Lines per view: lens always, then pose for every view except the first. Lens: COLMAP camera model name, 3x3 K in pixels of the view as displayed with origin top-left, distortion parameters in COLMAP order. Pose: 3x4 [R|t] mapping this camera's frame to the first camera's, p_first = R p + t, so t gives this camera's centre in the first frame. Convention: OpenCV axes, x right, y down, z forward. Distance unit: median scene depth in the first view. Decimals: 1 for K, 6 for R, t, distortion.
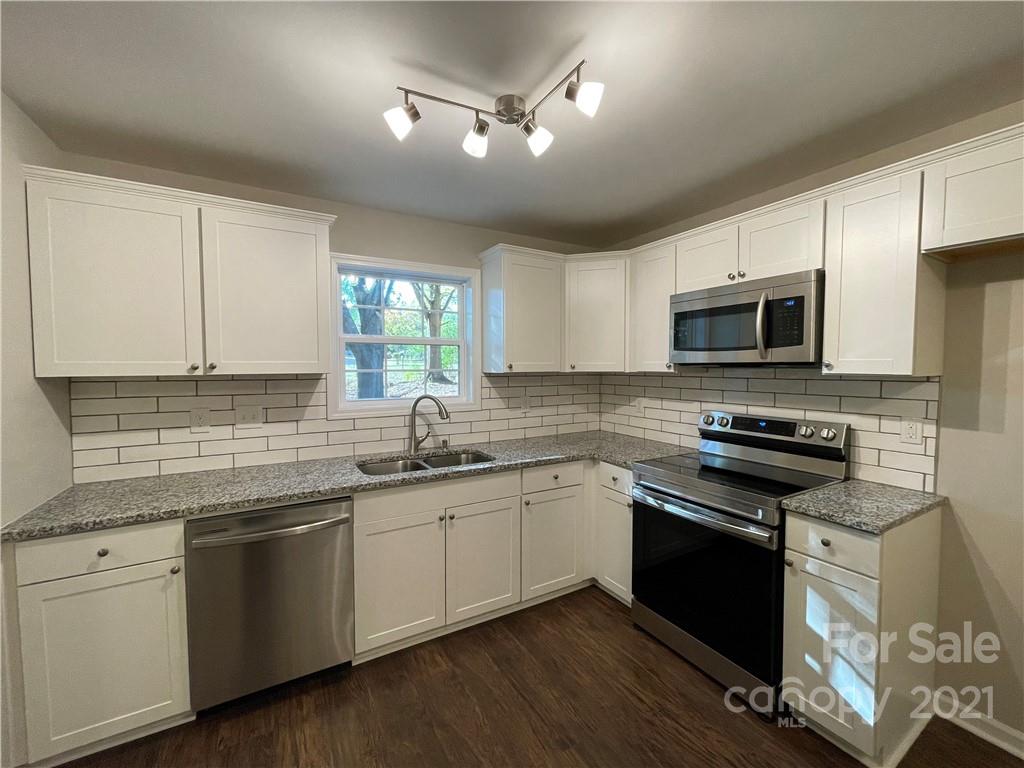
lens RADIAL K [[415.8, 0, 512.0], [0, 415.8, 384.0], [0, 0, 1]] dist [0.000172, -0.000110]
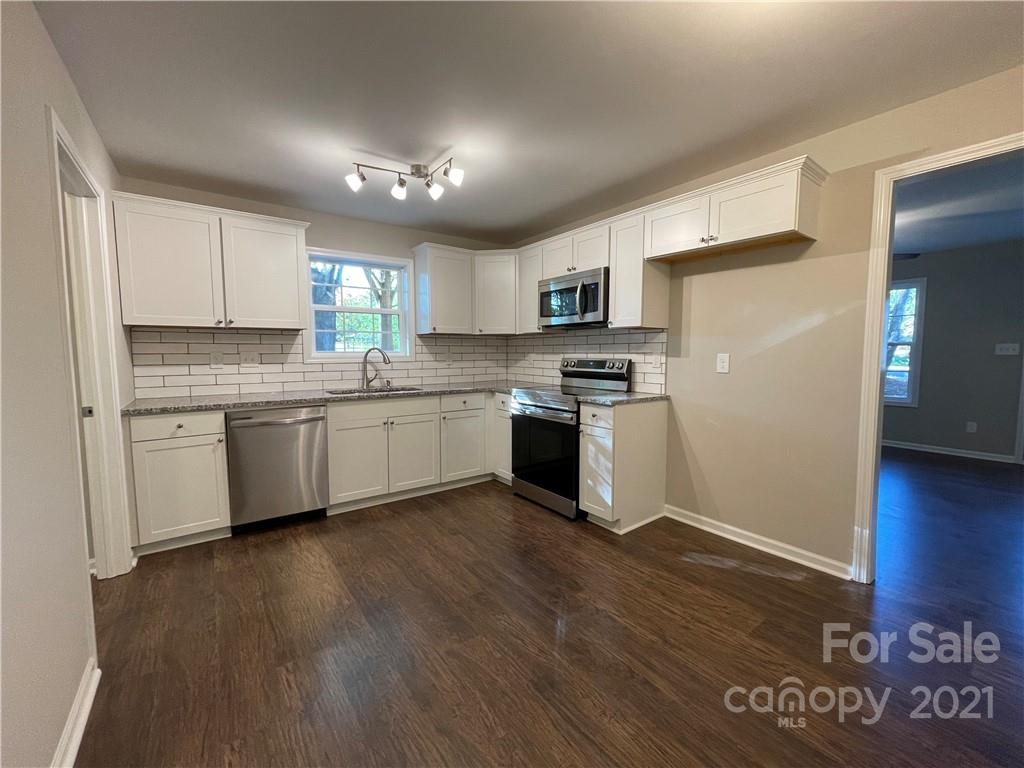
lens RADIAL K [[415.8, 0, 512.0], [0, 415.8, 384.0], [0, 0, 1]] dist [0.000172, -0.000110]
pose [[0.994265, -0.008261, 0.106622, 0.143249], [0.004300, 0.999294, 0.037330, 0.127356], [-0.106855, -0.036658, 0.993599, -0.613466]]
